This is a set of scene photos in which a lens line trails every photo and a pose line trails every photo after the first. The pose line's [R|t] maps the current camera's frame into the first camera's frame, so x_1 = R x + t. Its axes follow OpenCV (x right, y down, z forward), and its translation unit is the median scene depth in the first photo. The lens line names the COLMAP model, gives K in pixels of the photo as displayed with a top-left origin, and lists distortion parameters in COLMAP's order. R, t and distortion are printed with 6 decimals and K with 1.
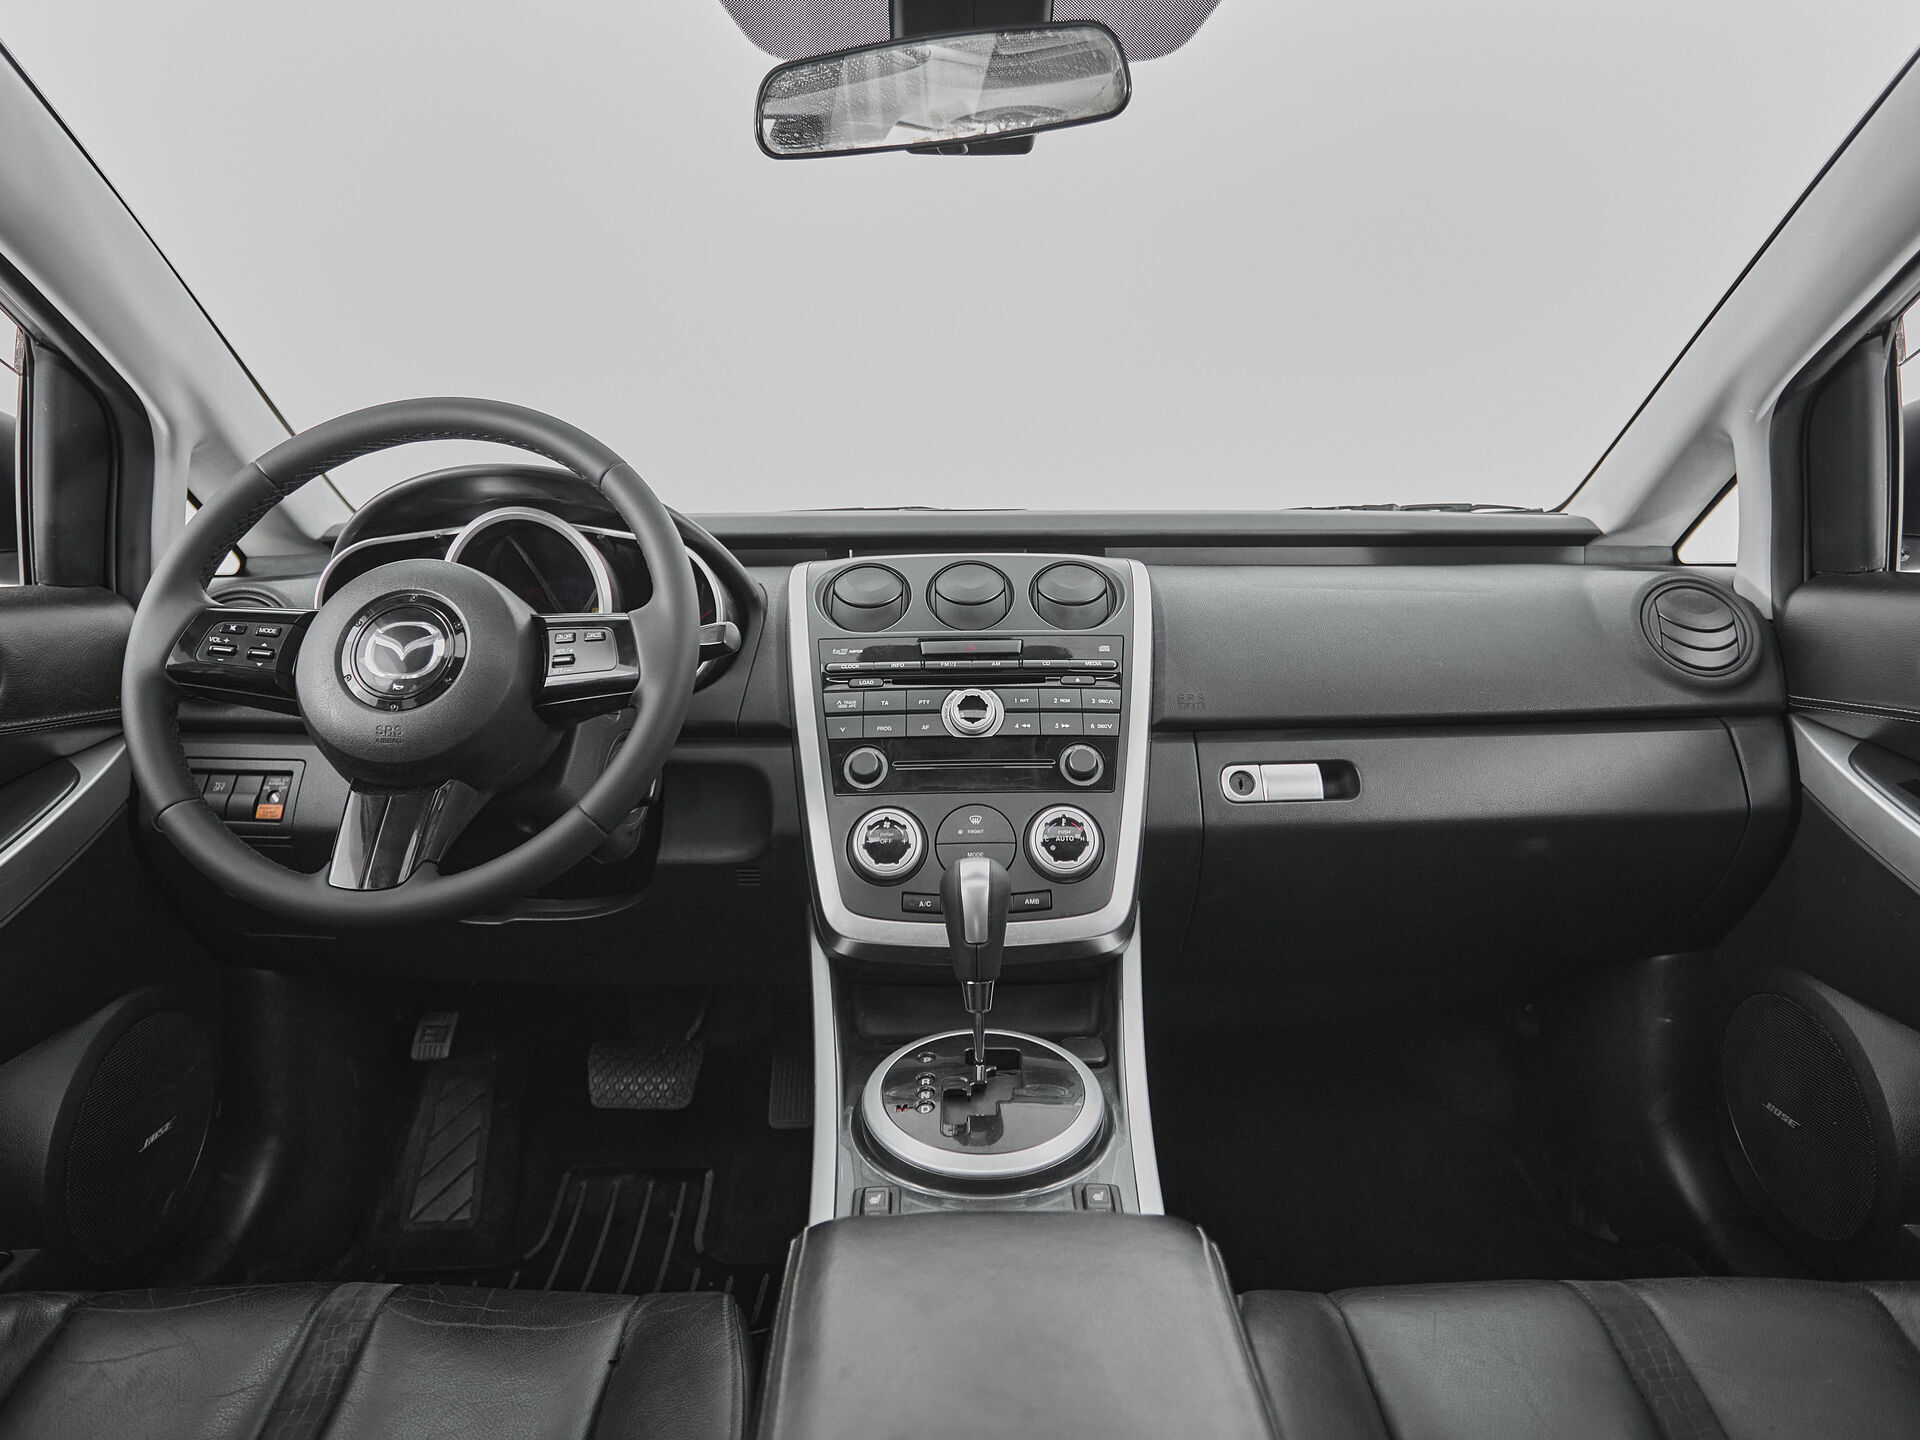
lens RADIAL K [[1267.2, 0, 963.4], [0, 1267.2, 636.4], [0, 0, 1]] dist [-0.000342, -0.002485]
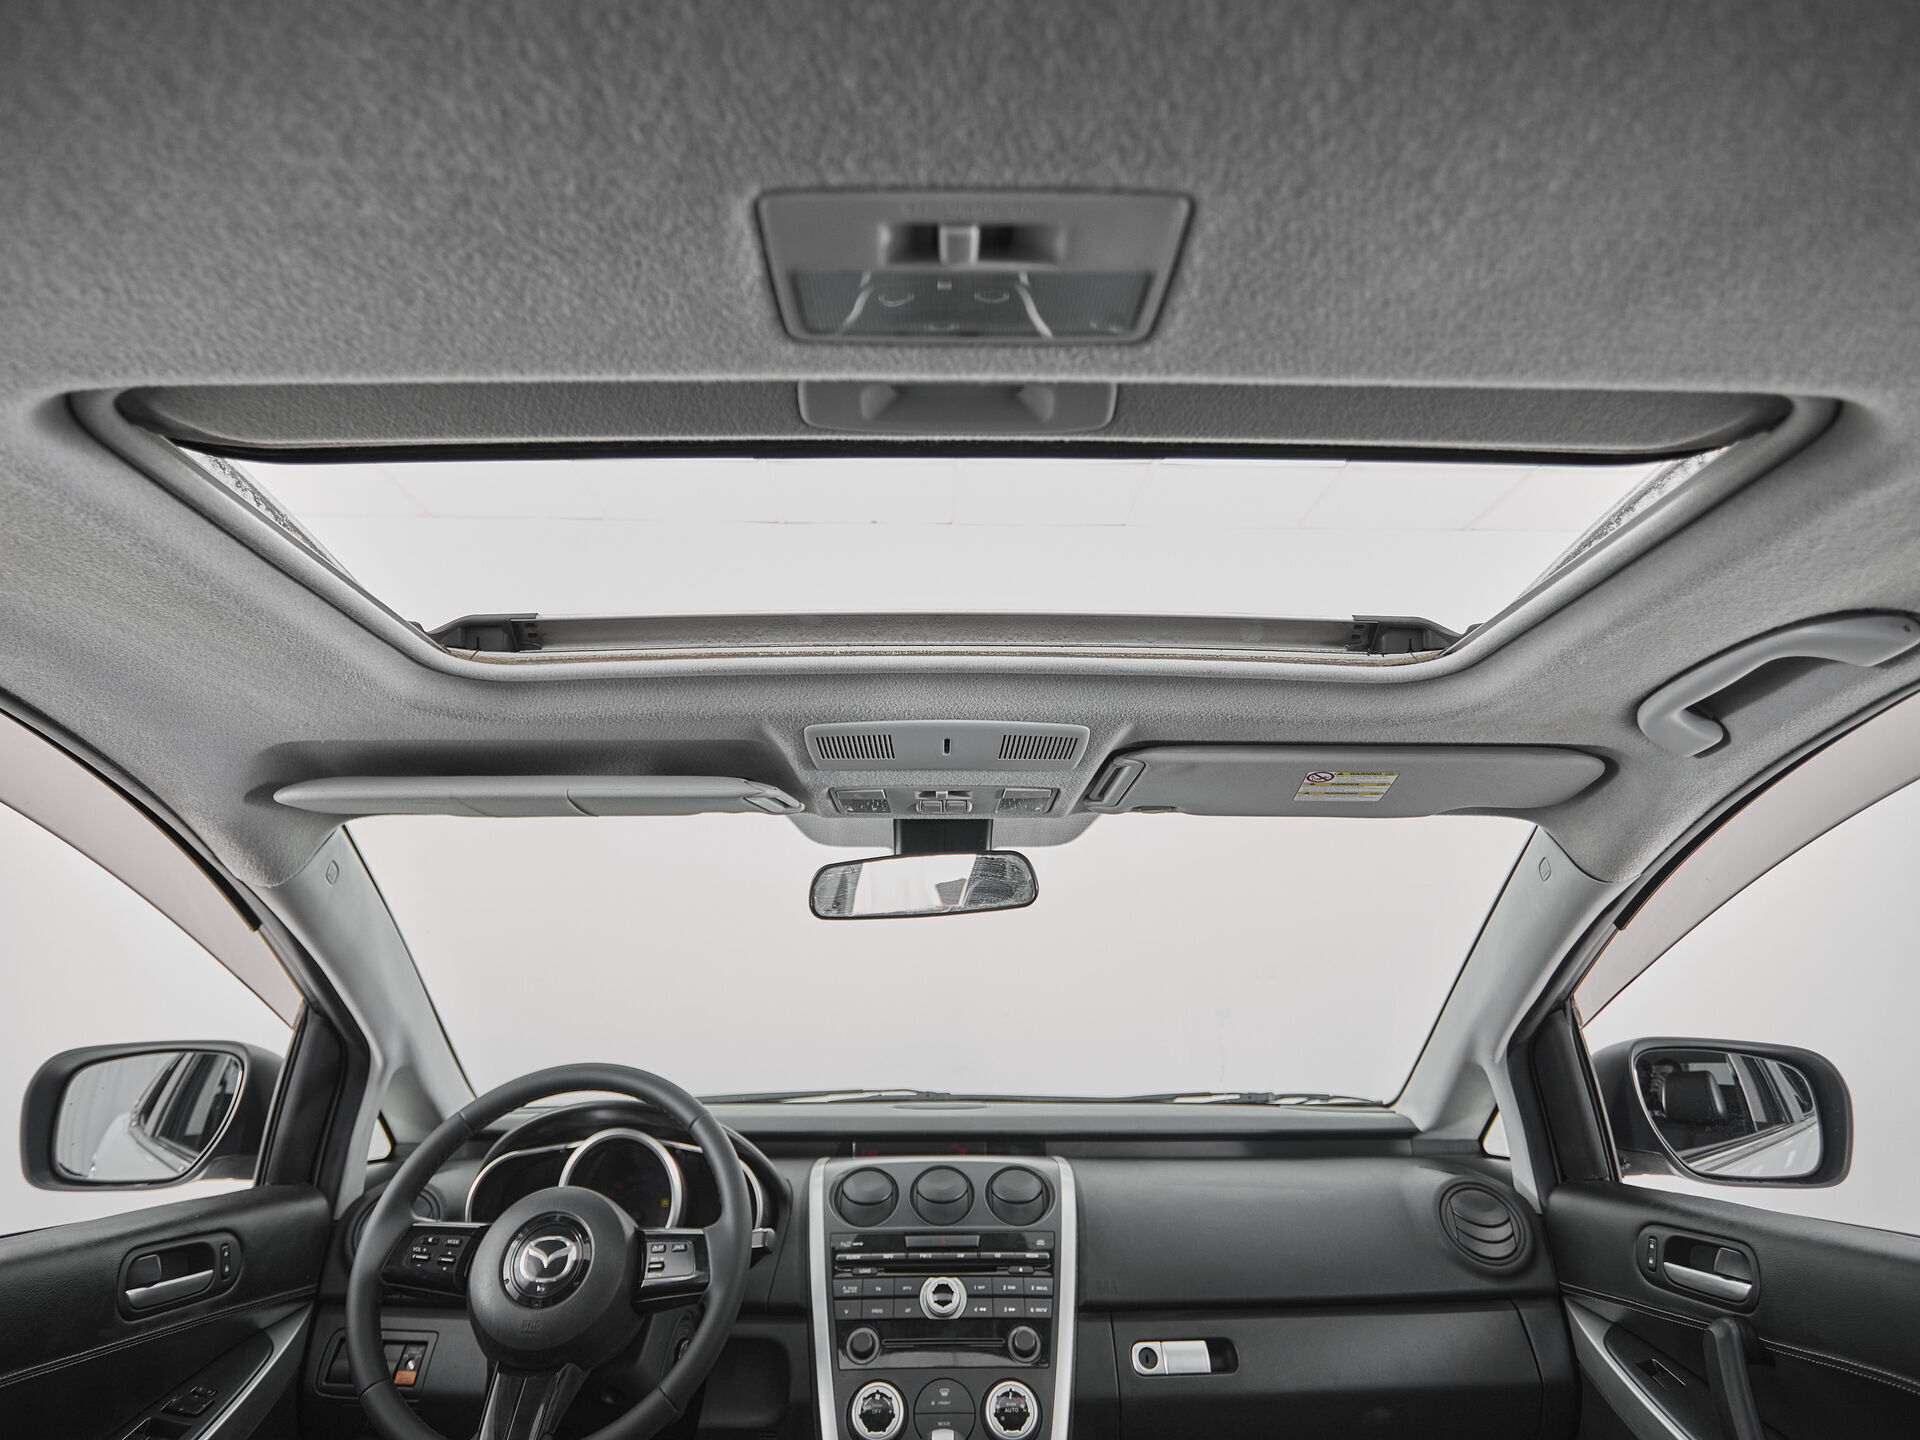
lens RADIAL K [[1109.3, 0, 943.0], [0, 1109.3, 675.6], [0, 0, 1]] dist [-0.000180, -0.003644]
pose [[0.999980, 0.003418, -0.005231, 0.011057], [-0.005157, 0.924211, -0.381847, -0.100453], [0.003530, 0.381866, 0.924211, -0.341363]]
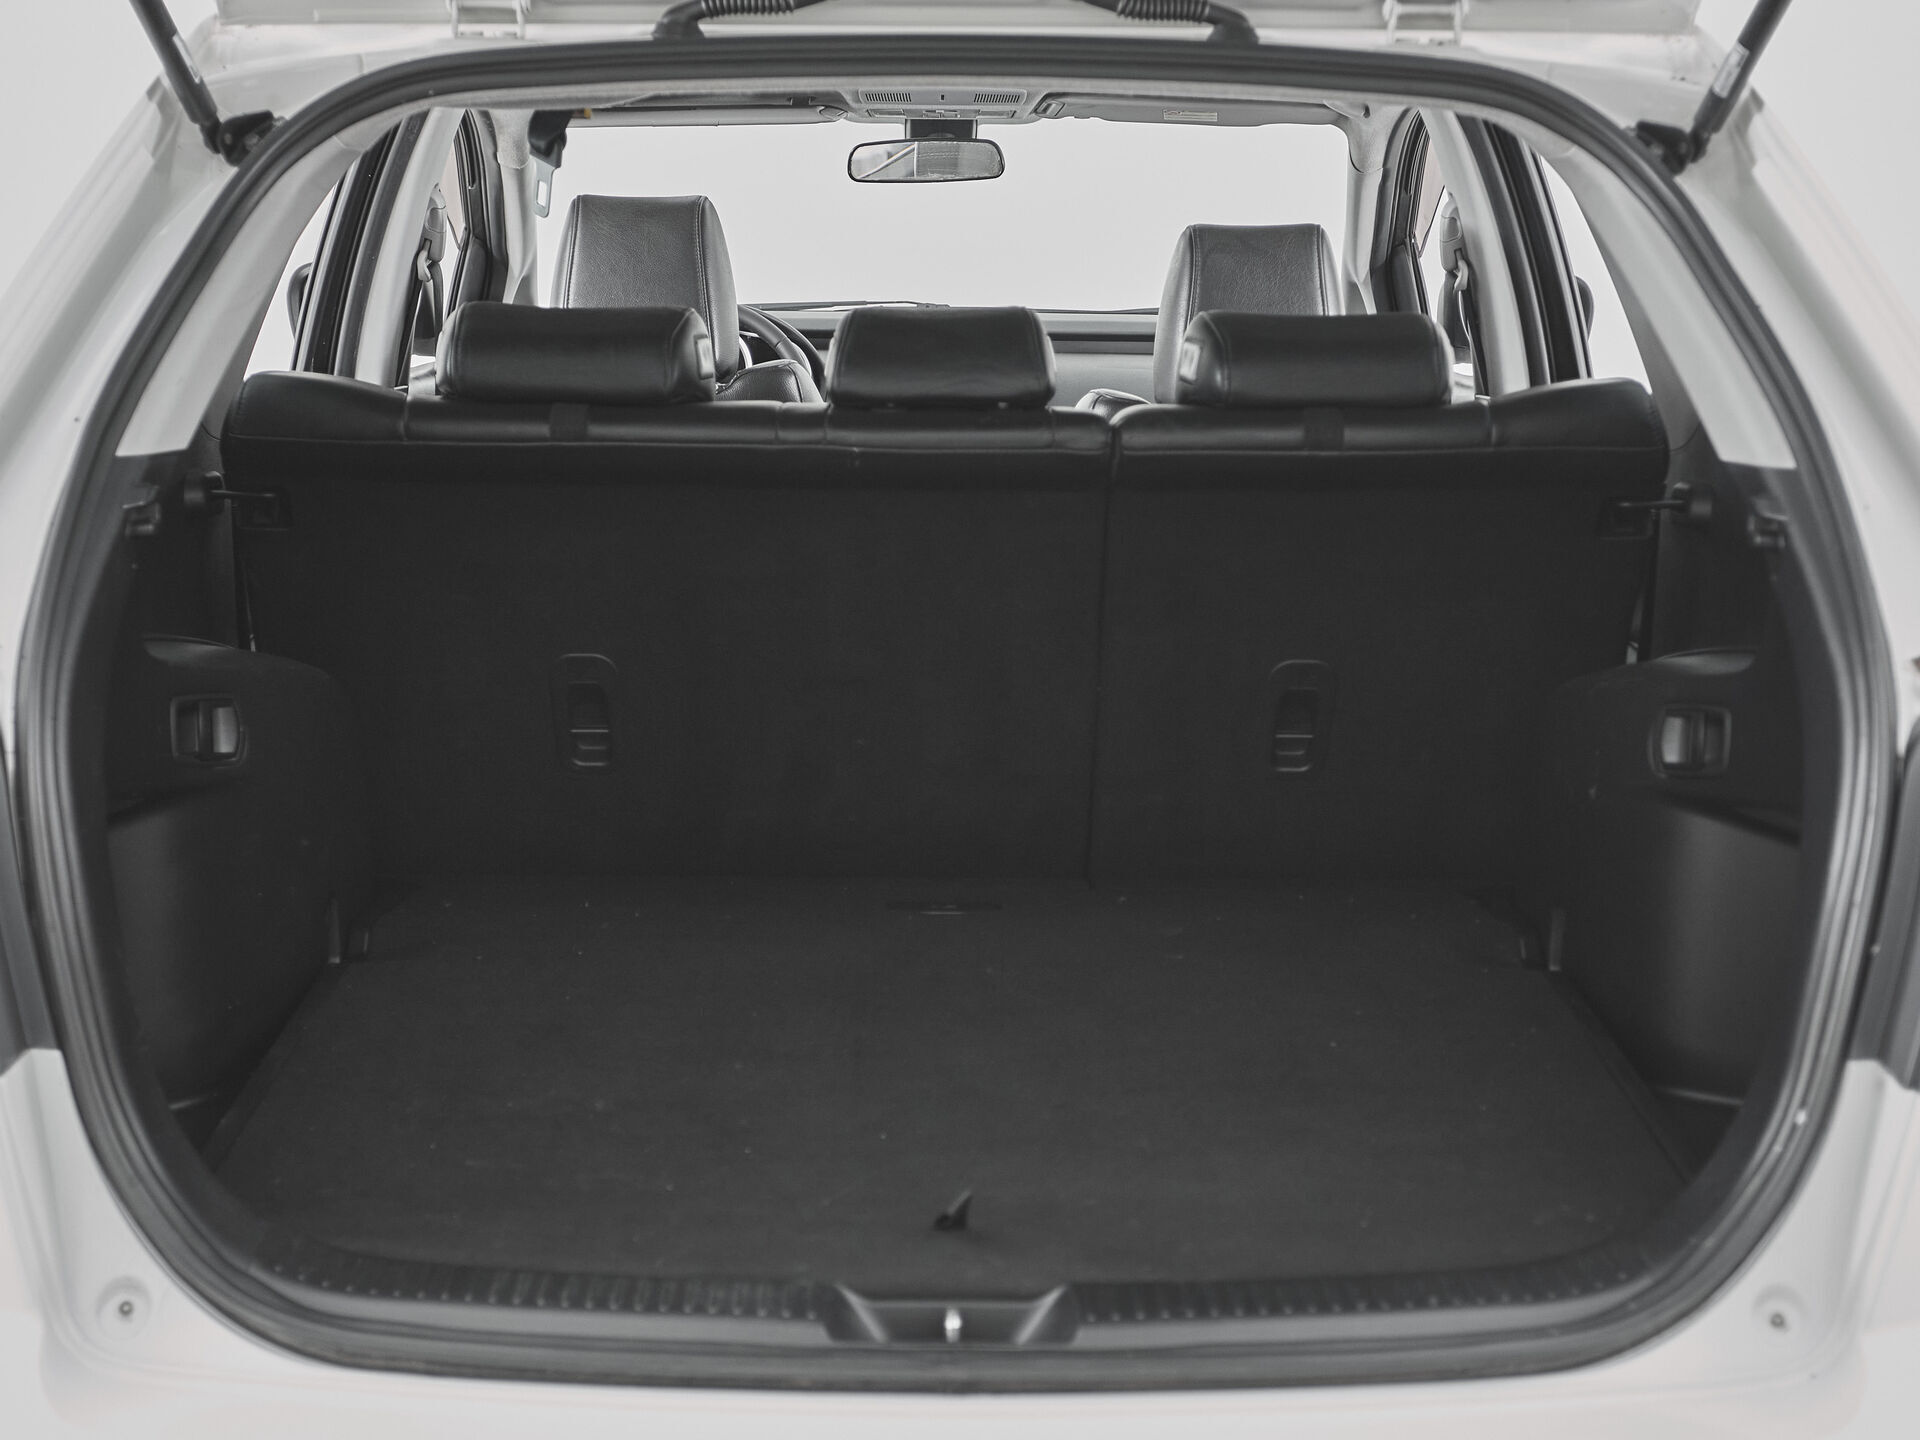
lens RADIAL K [[2571.4, 0, 898.5], [0, 2571.4, 720.8], [0, 0, 1]] dist [0.032496, 0.008172]
pose [[0.999703, 0.011441, -0.021496, 0.034443], [-0.008495, 0.991152, 0.132458, -0.017738], [0.022821, -0.132236, 0.990956, -3.059665]]
